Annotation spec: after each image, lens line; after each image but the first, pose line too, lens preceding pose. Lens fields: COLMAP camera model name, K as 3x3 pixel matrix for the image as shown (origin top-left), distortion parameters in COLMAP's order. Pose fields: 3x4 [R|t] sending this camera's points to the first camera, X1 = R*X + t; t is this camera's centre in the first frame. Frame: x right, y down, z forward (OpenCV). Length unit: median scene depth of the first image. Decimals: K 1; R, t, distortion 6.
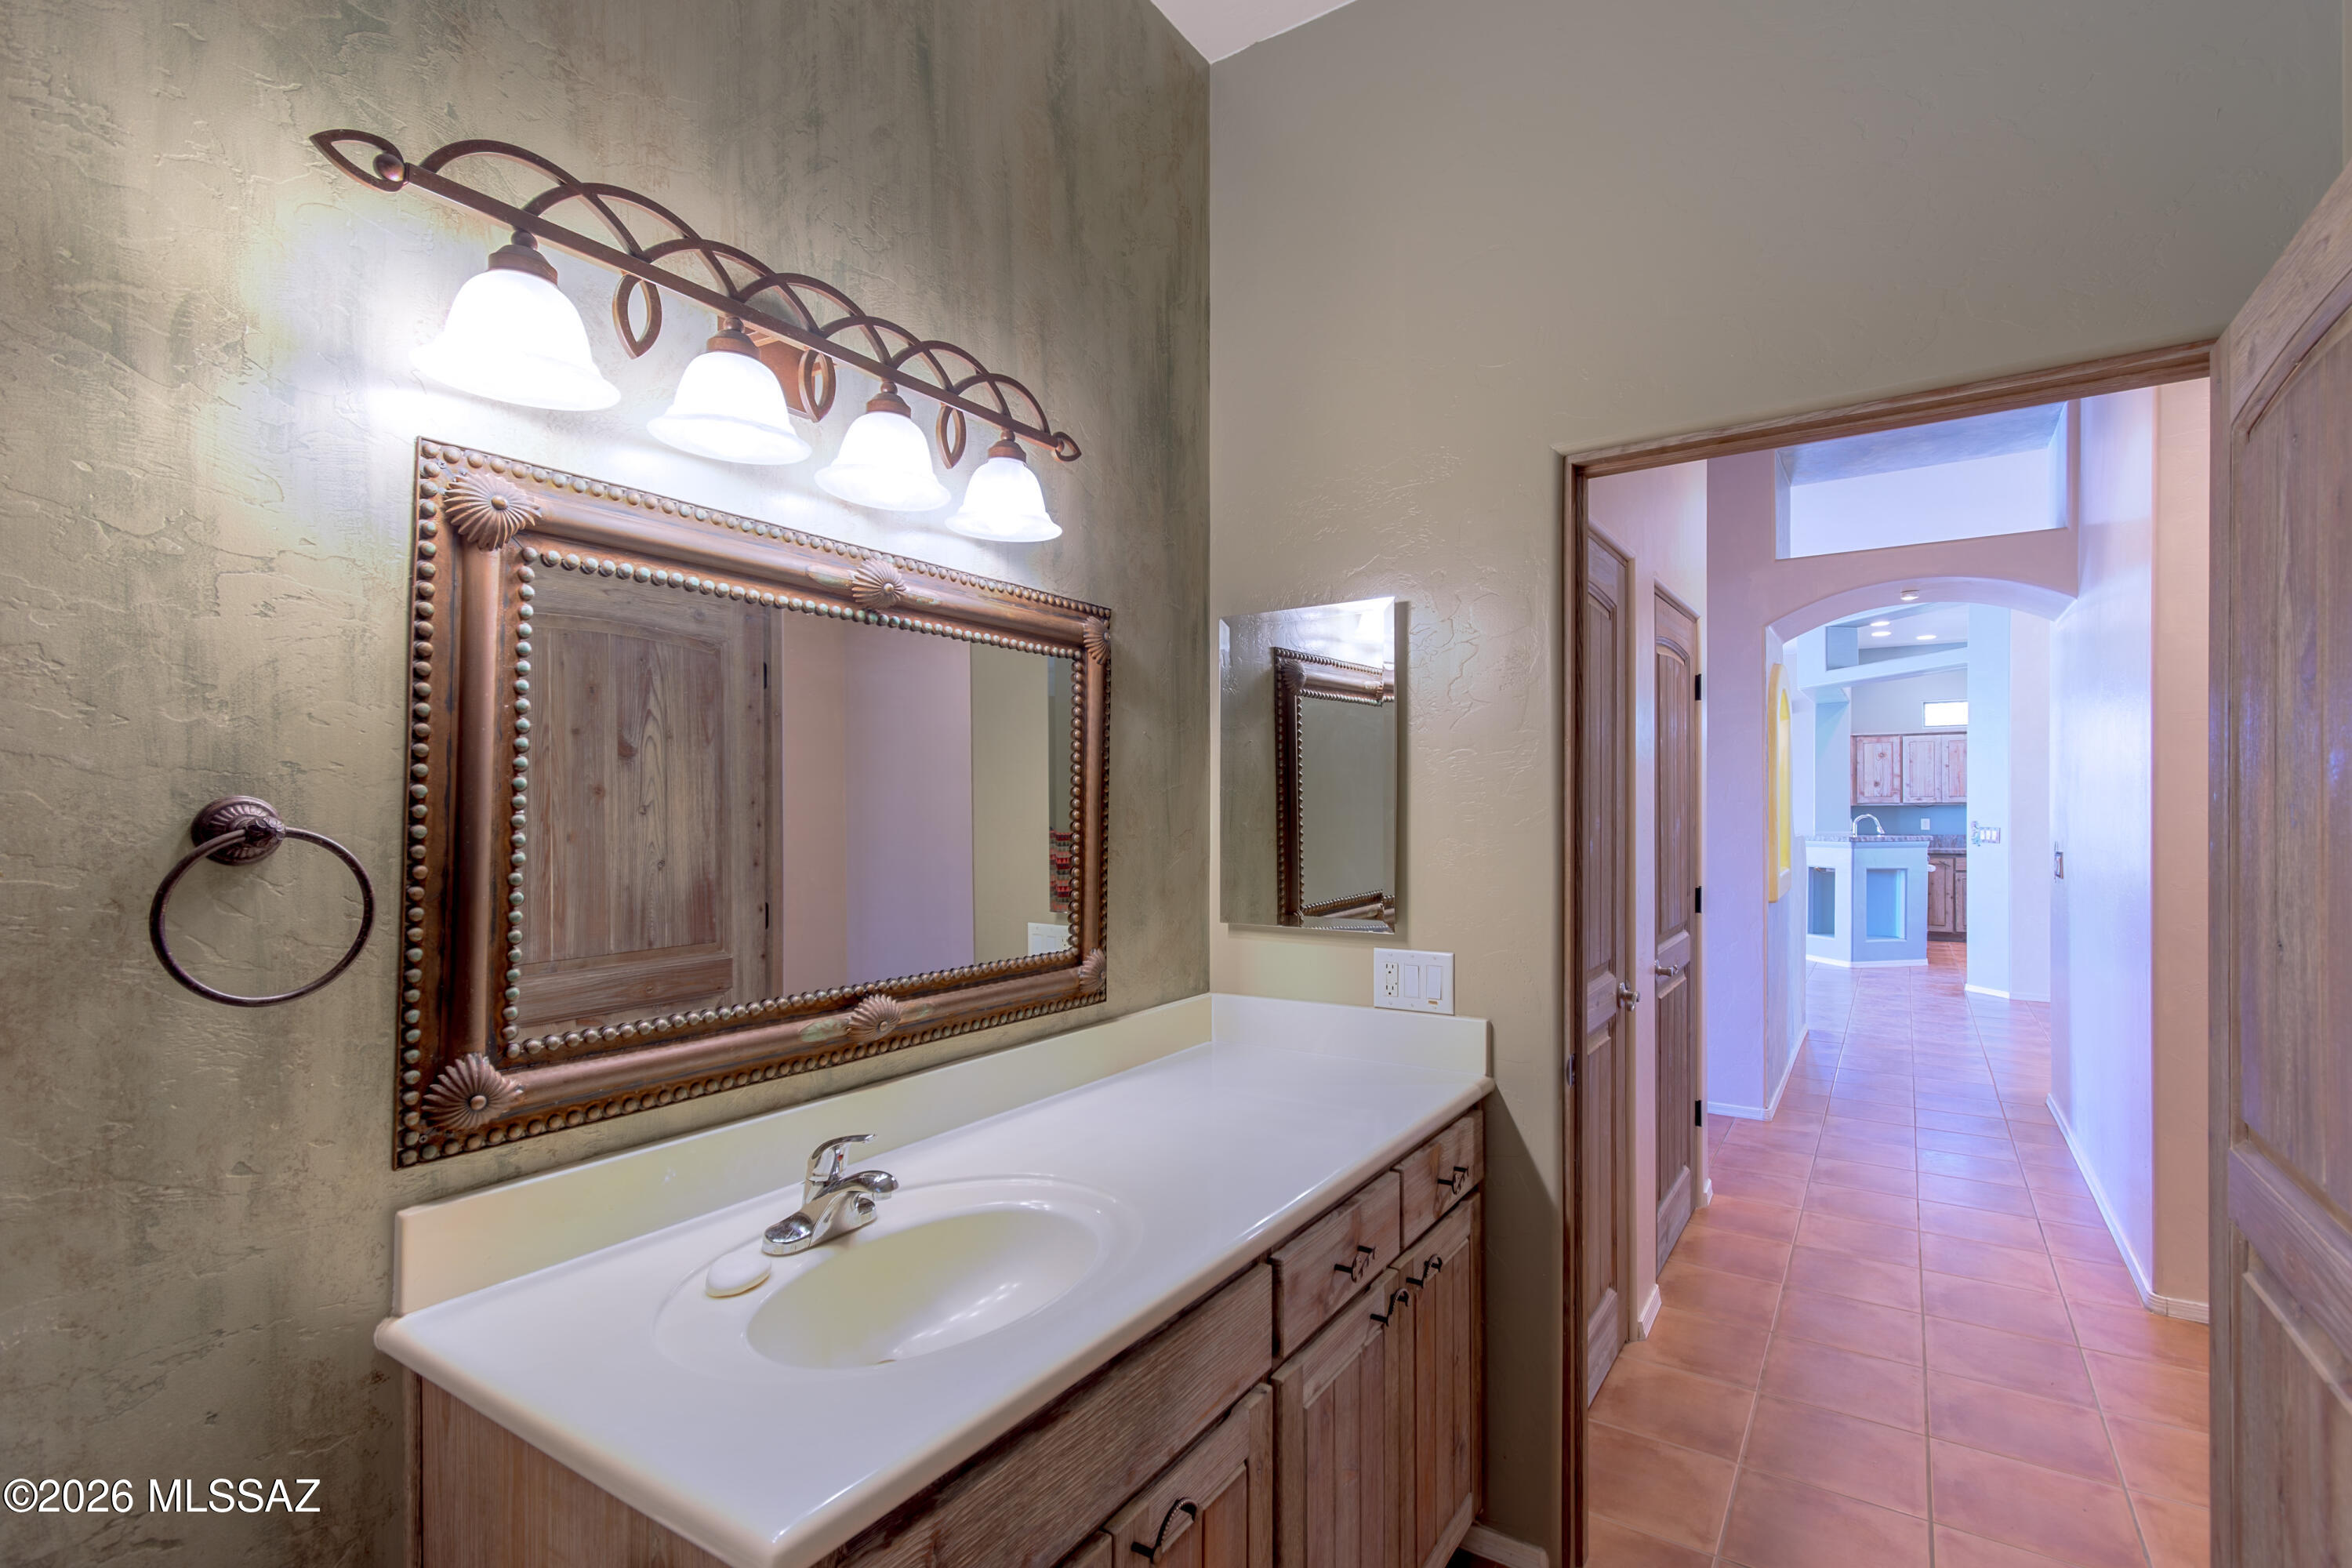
lens RADIAL K [[1069.3, 0, 1228.7], [0, 1069.3, 811.7], [0, 0, 1]] dist [0.000450, 0.000052]
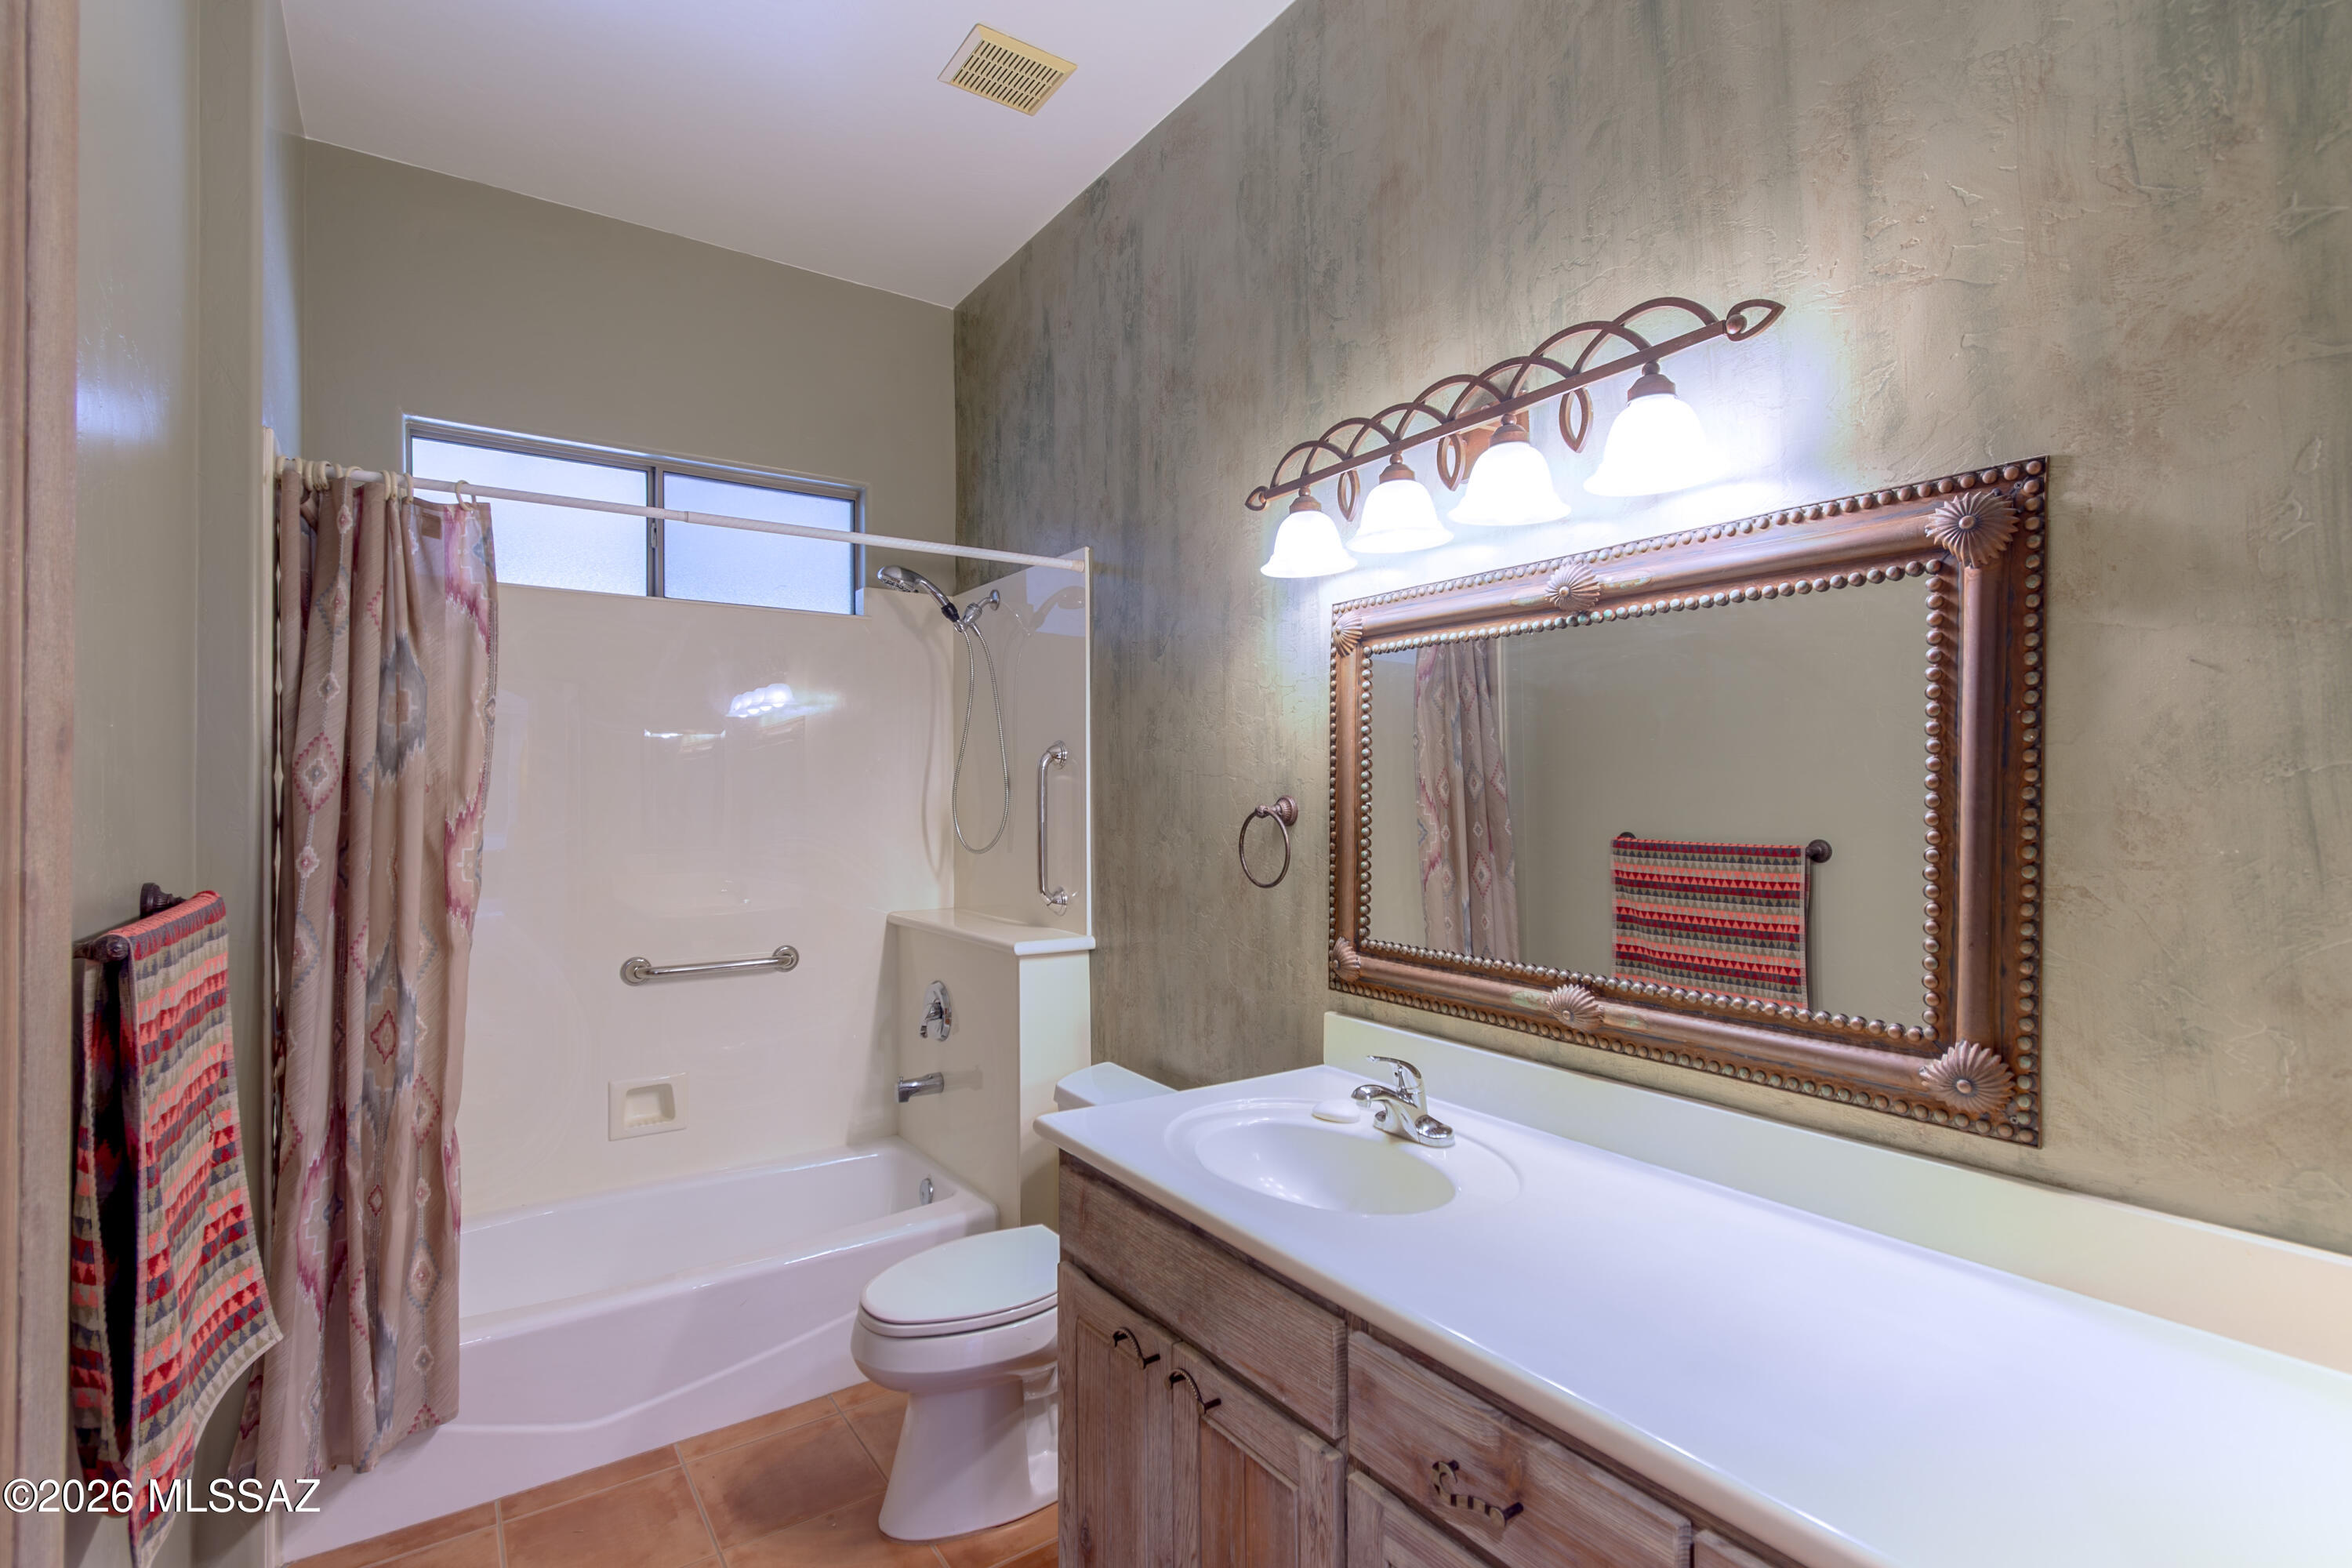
lens RADIAL K [[1102.7, 0, 1180.5], [0, 1102.7, 798.0], [0, 0, 1]] dist [-0.000717, -0.000124]
pose [[-0.395661, 0.006146, -0.918376, 0.866354], [-0.003679, 0.999959, 0.008277, -0.018062], [0.918389, 0.006653, -0.395622, 1.160827]]
